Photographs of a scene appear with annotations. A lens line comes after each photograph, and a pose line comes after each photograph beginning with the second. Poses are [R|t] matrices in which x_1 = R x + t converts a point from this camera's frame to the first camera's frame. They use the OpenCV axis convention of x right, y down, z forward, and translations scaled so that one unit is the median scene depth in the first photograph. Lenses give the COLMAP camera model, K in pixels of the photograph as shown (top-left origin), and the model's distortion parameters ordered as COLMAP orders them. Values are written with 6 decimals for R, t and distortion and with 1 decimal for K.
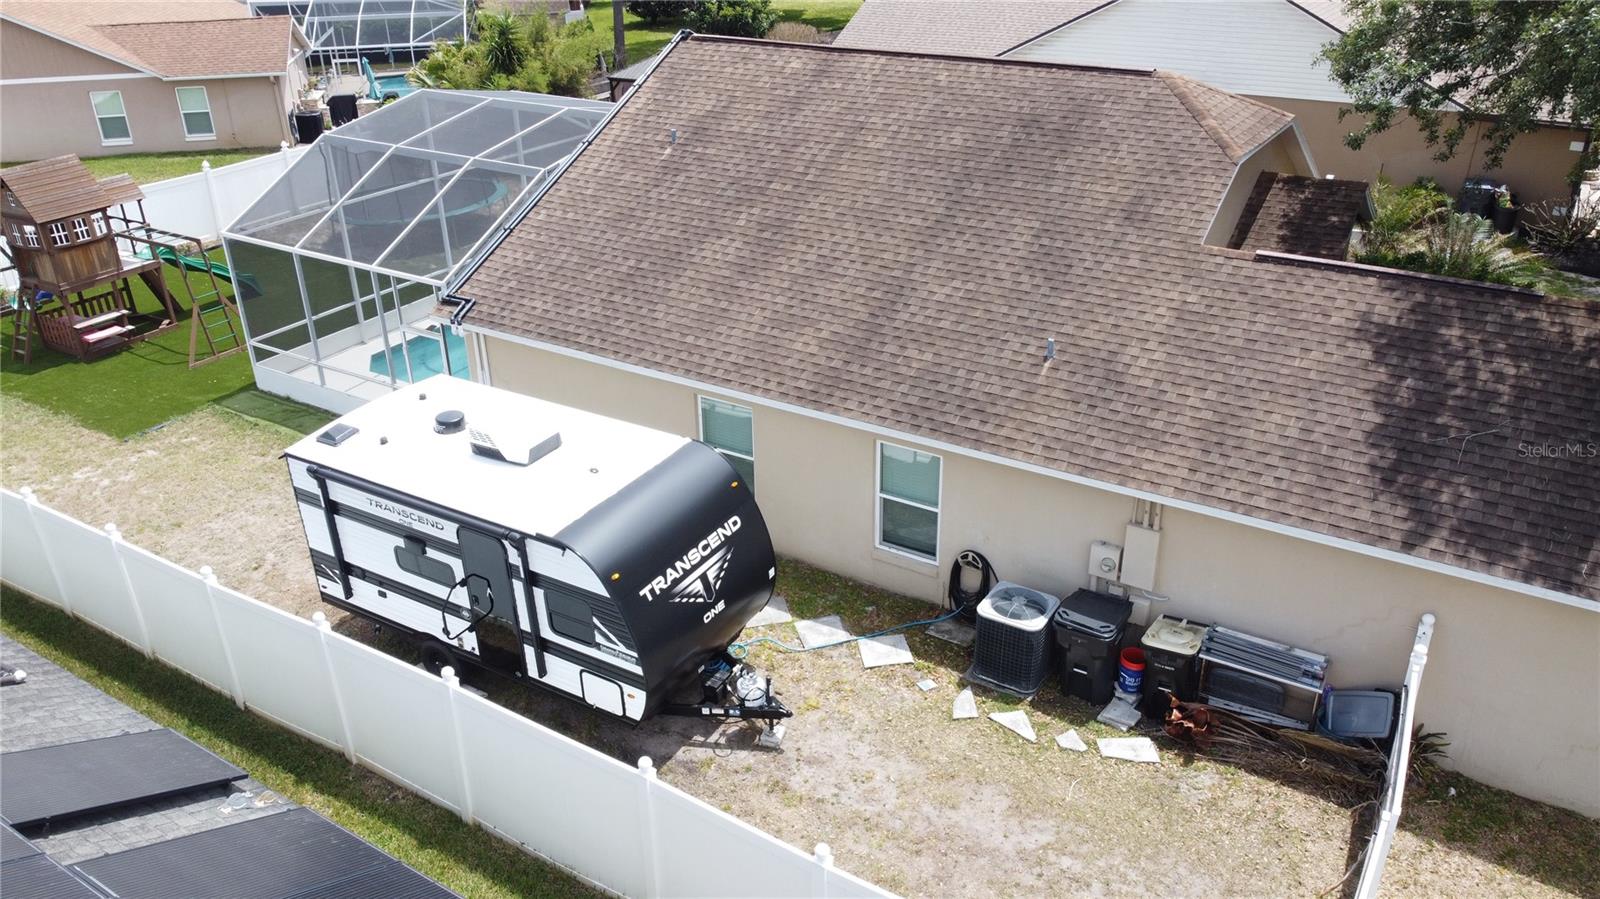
lens RADIAL K [[1207.9, 0, 800.0], [0, 1207.9, 449.5], [0, 0, 1]] dist [0.002917, -0.013720]
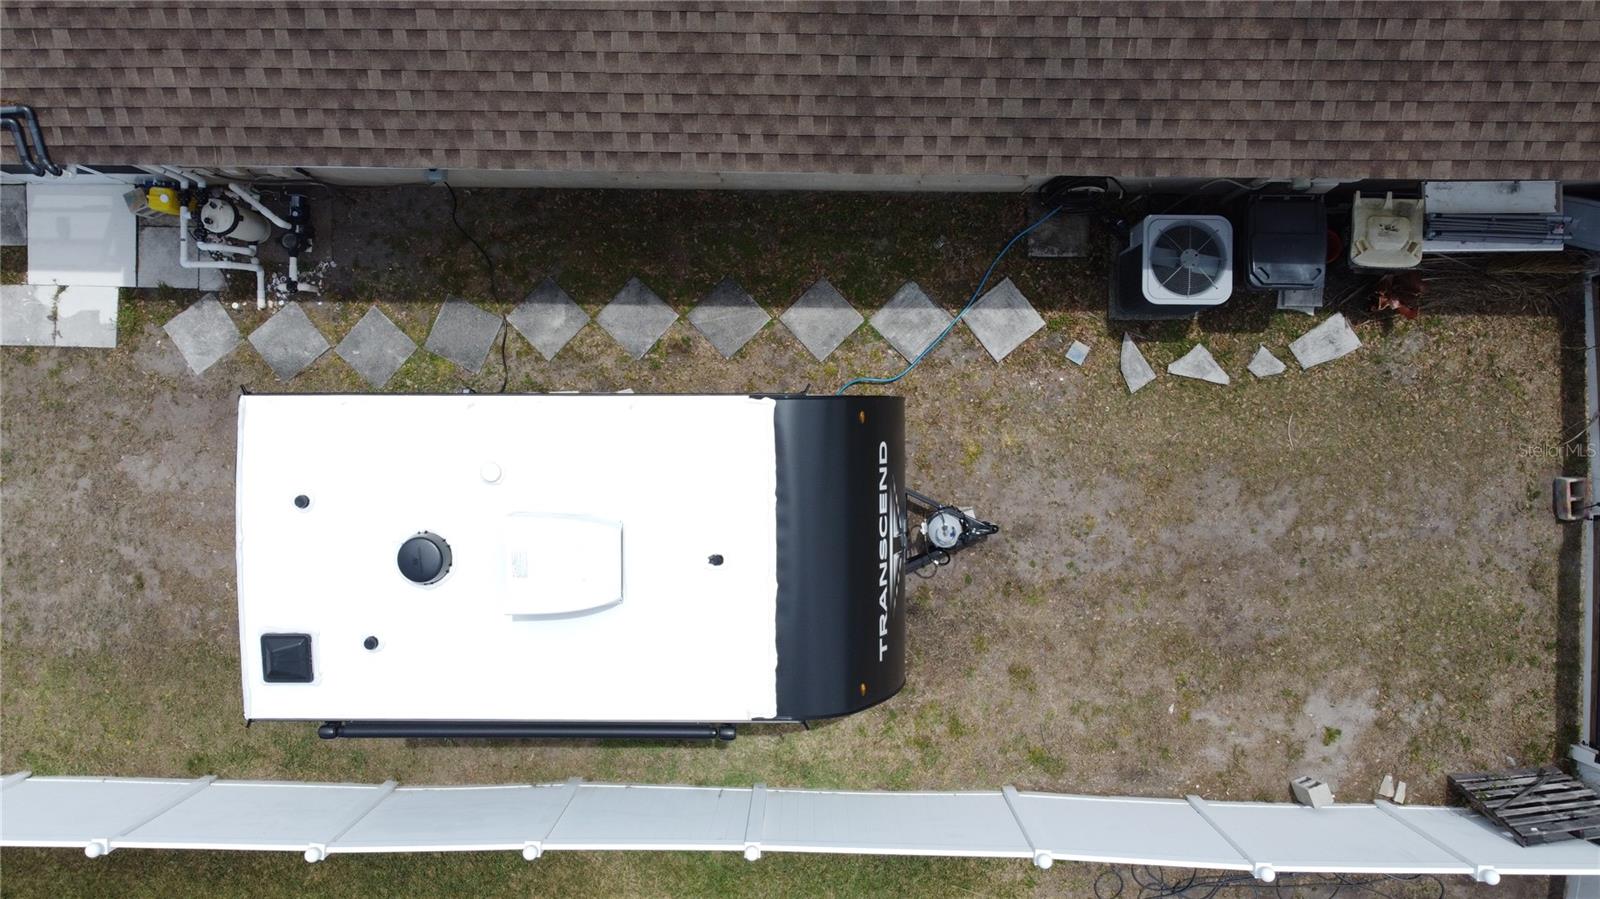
lens RADIAL K [[1207.9, 0, 800.0], [0, 1207.9, 449.5], [0, 0, 1]] dist [0.002917, -0.013720]
pose [[0.854021, -0.520194, -0.006758, -0.084678], [0.236487, 0.376613, 0.895676, -0.556749], [-0.463381, -0.766525, 0.444655, 0.661003]]
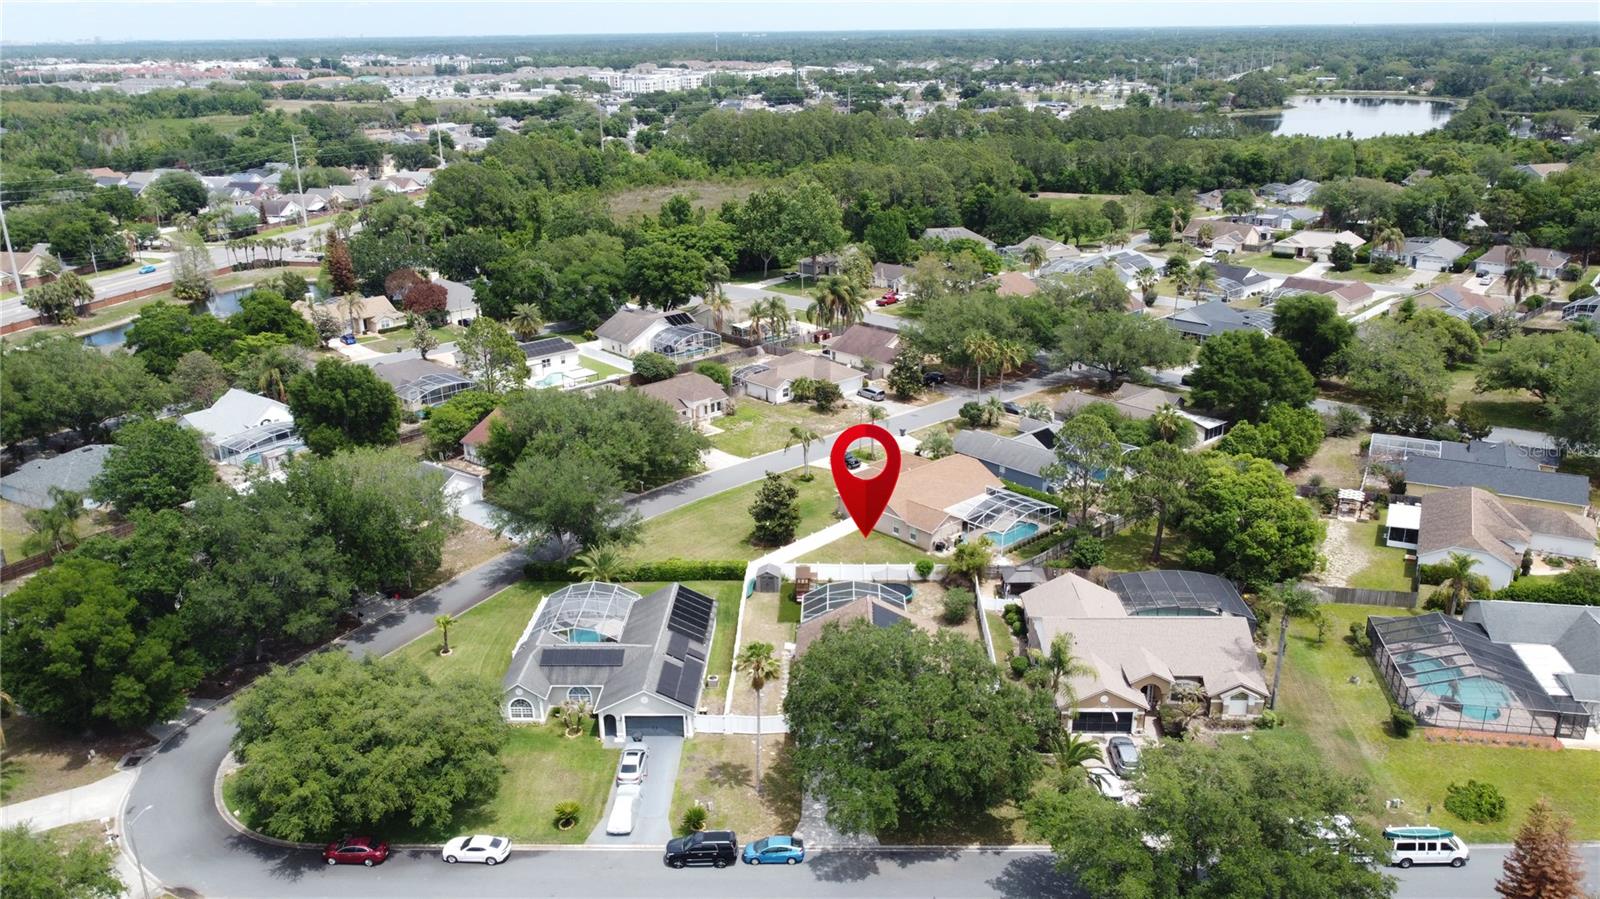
lens RADIAL K [[1207.9, 0, 800.0], [0, 1207.9, 449.5], [0, 0, 1]] dist [0.002917, -0.013720]
pose [[0.509587, 0.293864, -0.808681, 5.642948], [-0.385218, 0.918331, 0.090966, -1.919234], [0.769369, 0.265163, 0.581171, -3.582191]]
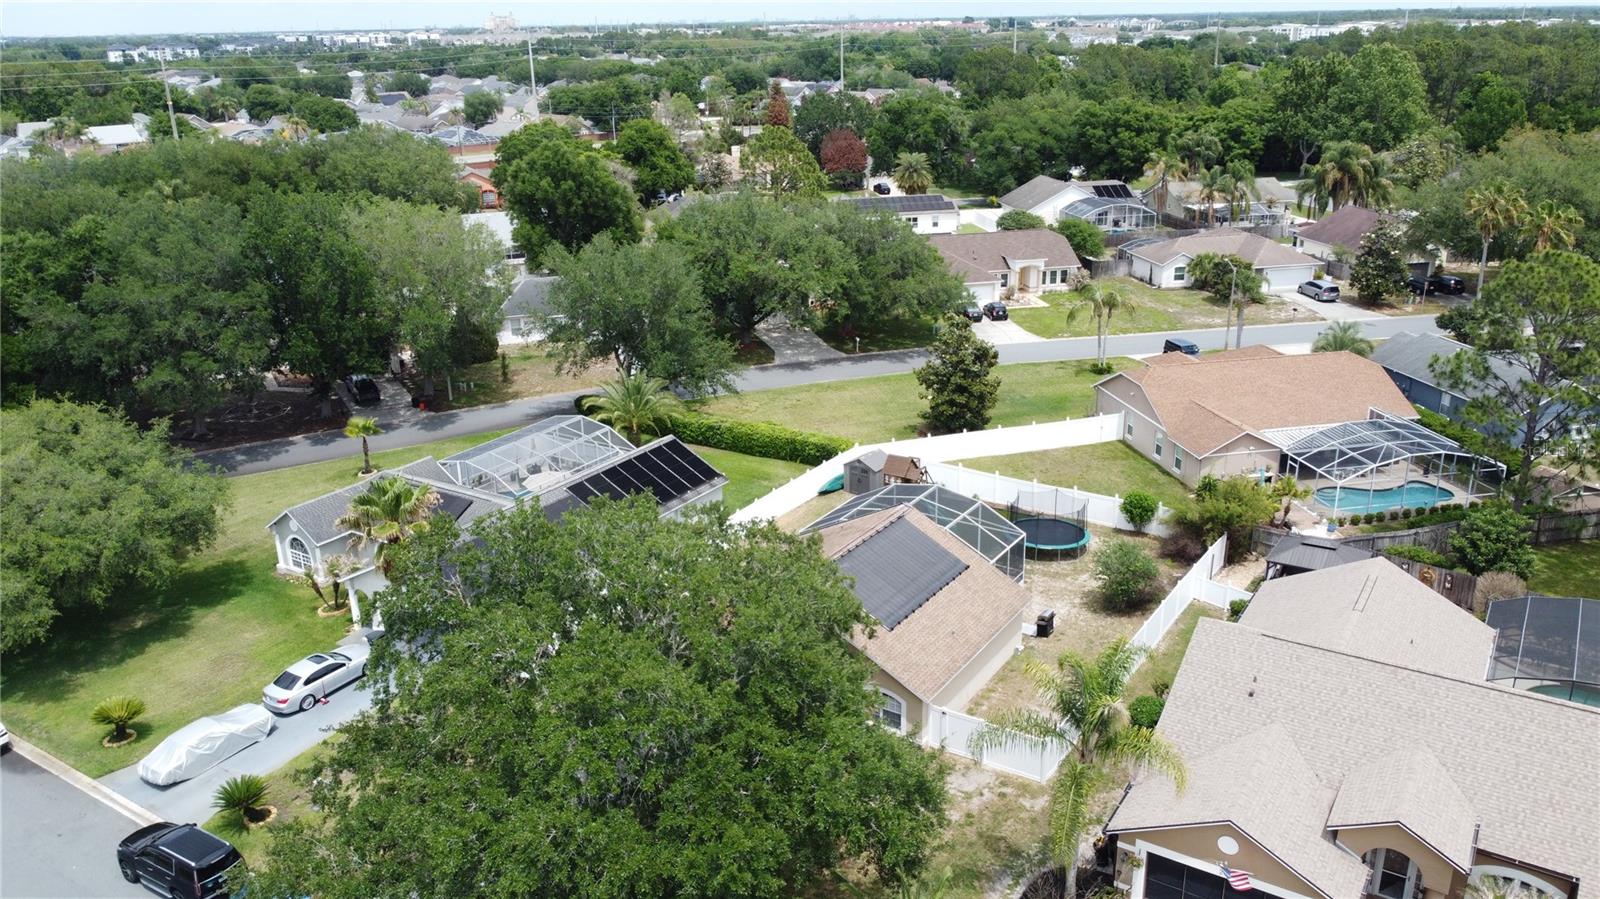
lens RADIAL K [[1207.9, 0, 800.0], [0, 1207.9, 449.5], [0, 0, 1]] dist [0.002917, -0.013720]
pose [[-0.012501, 0.352042, -0.935901, 3.500558], [-0.433321, 0.841614, 0.322364, -1.795546], [0.901153, 0.409575, 0.142026, 0.575960]]
